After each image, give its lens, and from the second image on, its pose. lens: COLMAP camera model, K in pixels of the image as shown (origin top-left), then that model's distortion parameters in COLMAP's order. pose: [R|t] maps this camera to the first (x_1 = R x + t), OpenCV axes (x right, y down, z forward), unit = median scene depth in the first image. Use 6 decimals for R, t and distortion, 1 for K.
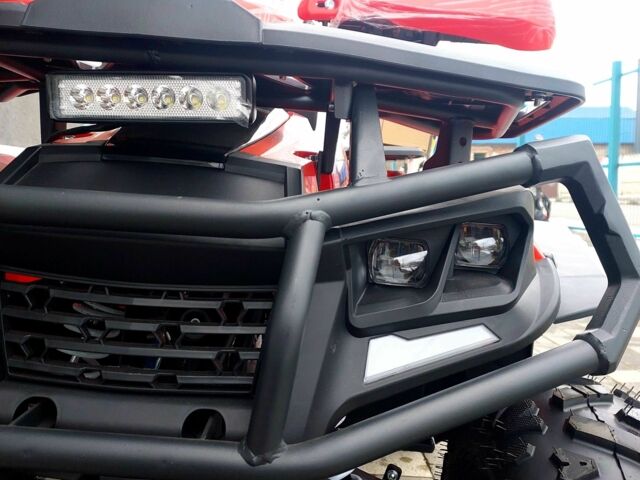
lens RADIAL K [[605.4, 0, 317.2], [0, 605.4, 241.9], [0, 0, 1]] dist [0.093905, -0.134553]
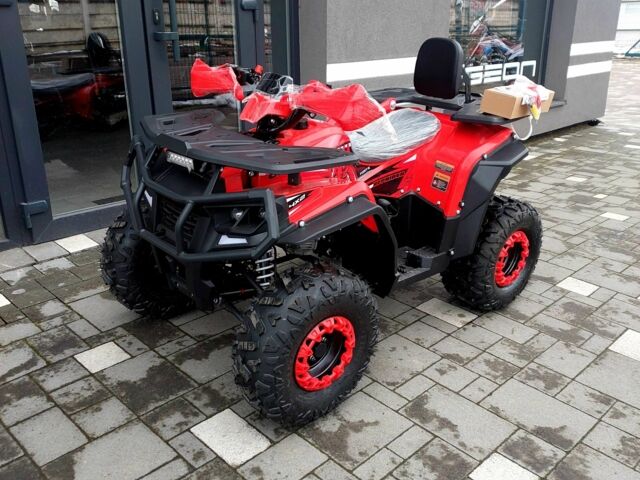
lens RADIAL K [[605.4, 0, 317.2], [0, 605.4, 241.9], [0, 0, 1]] dist [0.093905, -0.134553]
pose [[0.701693, 0.242059, -0.670101, 2.874872], [-0.052947, 0.955634, 0.289759, -0.859843], [0.710510, -0.167842, 0.683378, -1.035165]]
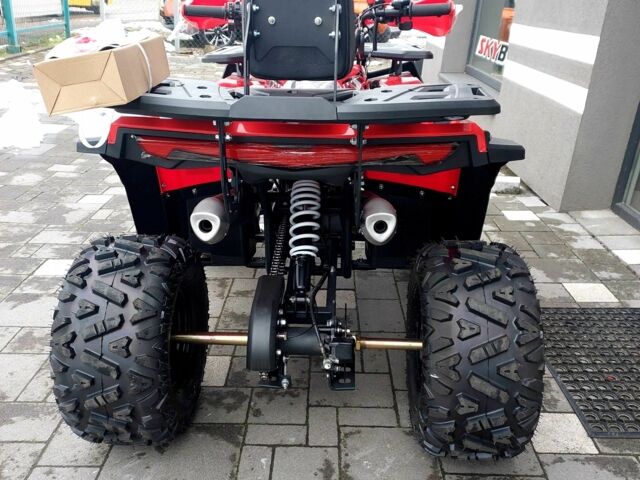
lens RADIAL K [[605.4, 0, 317.2], [0, 605.4, 241.9], [0, 0, 1]] dist [0.093905, -0.134553]
pose [[-0.998039, -0.062562, 0.002180, -0.360820], [-0.054900, 0.891478, 0.449726, -1.115275], [-0.030079, 0.448724, -0.893164, 5.913429]]
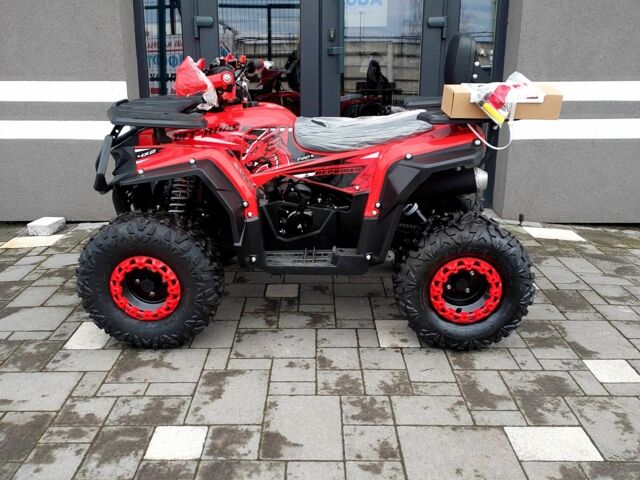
lens RADIAL K [[605.4, 0, 317.2], [0, 605.4, 241.9], [0, 0, 1]] dist [0.093905, -0.134553]
pose [[-0.004019, 0.264322, -0.964426, 4.583956], [-0.080476, 0.961220, 0.263779, -0.686291], [0.996748, 0.078673, 0.017409, 2.422309]]
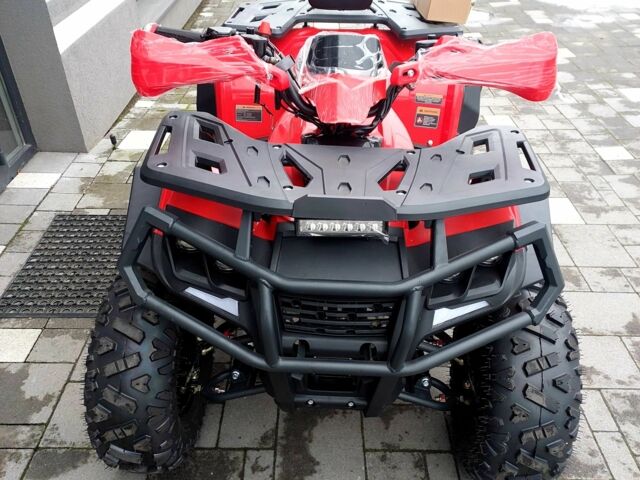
lens RADIAL K [[605.4, 0, 317.2], [0, 605.4, 241.9], [0, 0, 1]] dist [0.093905, -0.134553]
pose [[0.999140, -0.025654, -0.032580, -0.278645], [0.038138, 0.876951, 0.479065, -1.193464], [0.016281, -0.479895, 0.877175, -0.908421]]
